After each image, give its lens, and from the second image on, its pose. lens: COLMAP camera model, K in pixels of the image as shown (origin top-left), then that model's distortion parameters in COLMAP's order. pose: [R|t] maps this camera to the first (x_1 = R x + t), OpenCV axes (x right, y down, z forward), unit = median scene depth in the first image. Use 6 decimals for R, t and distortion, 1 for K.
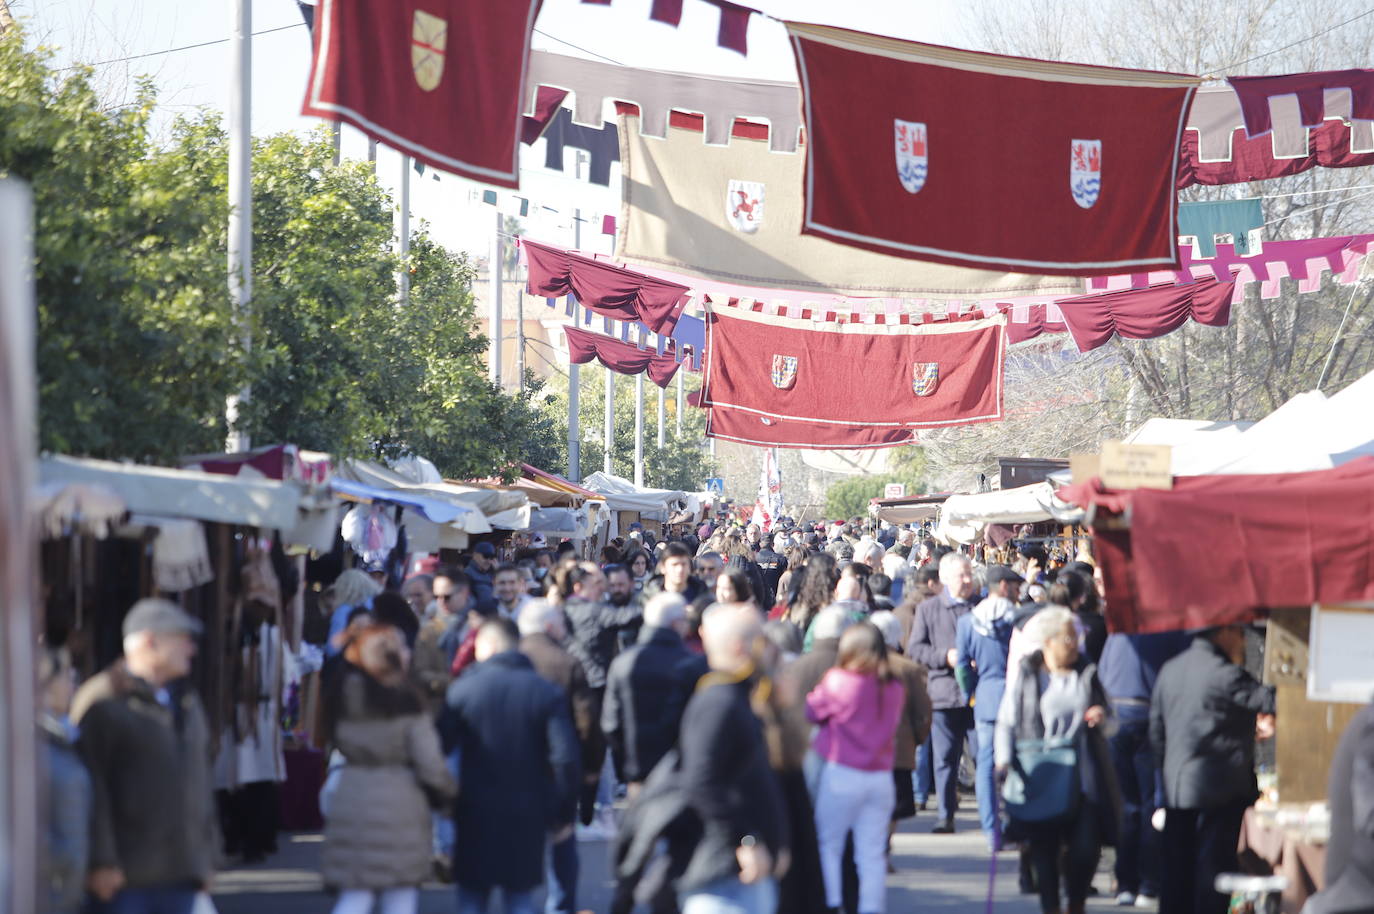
lens RADIAL K [[6446.3, 0, 687.0], [0, 6446.3, 457.0], [0, 0, 1]] dist [1.119700, 8.962779]
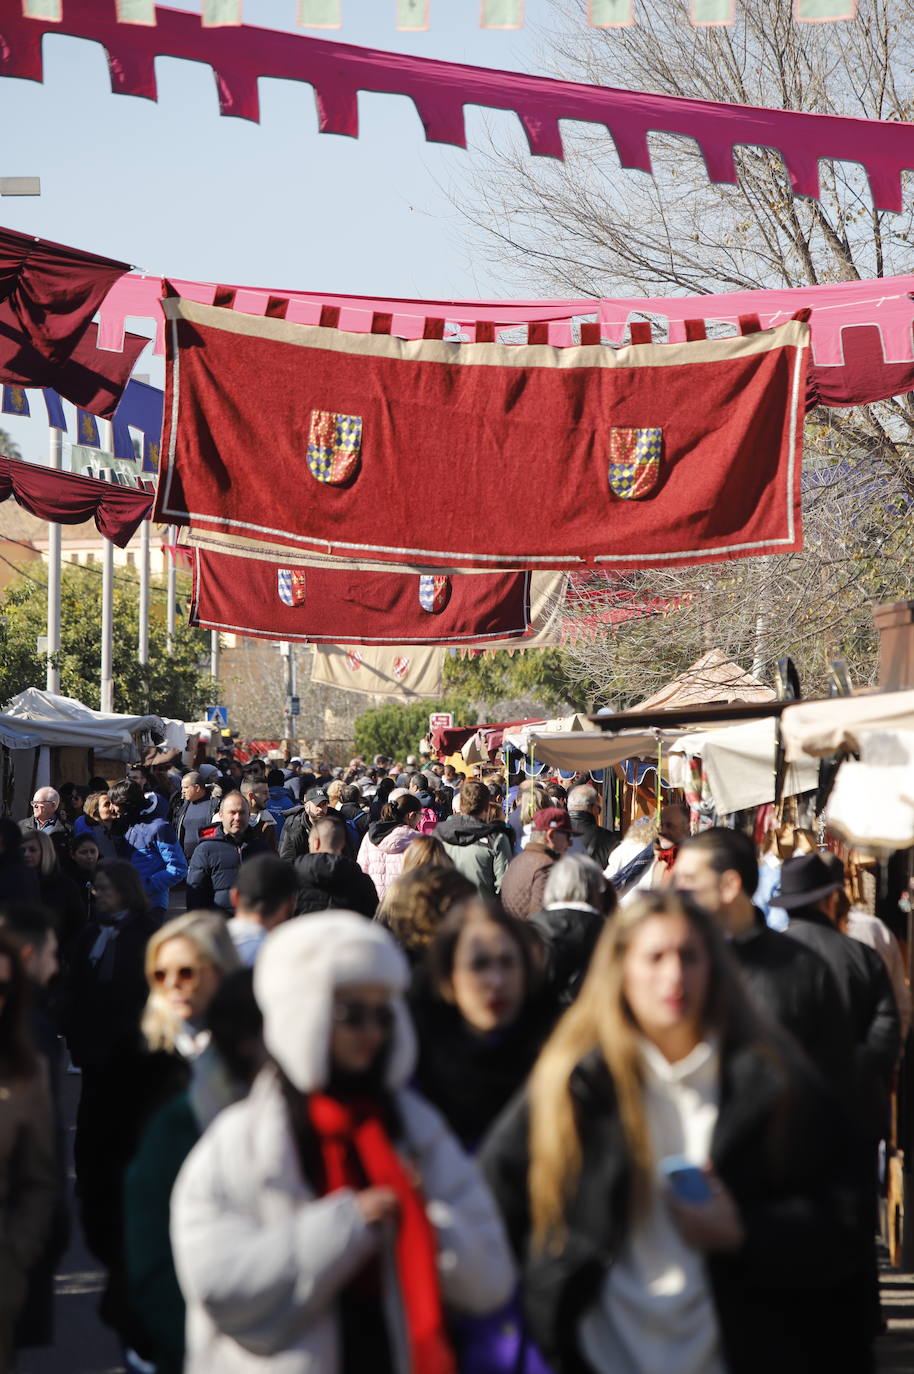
lens RADIAL K [[6446.3, 0, 457.0], [0, 6446.3, 687.0], [0, 0, 1]] dist [1.119700, 8.962779]
pose [[0.999192, -0.001659, 0.040162, 0.003996], [0.001700, 0.999998, -0.001006, 0.003674], [-0.040161, 0.001073, 0.999193, 0.416545]]
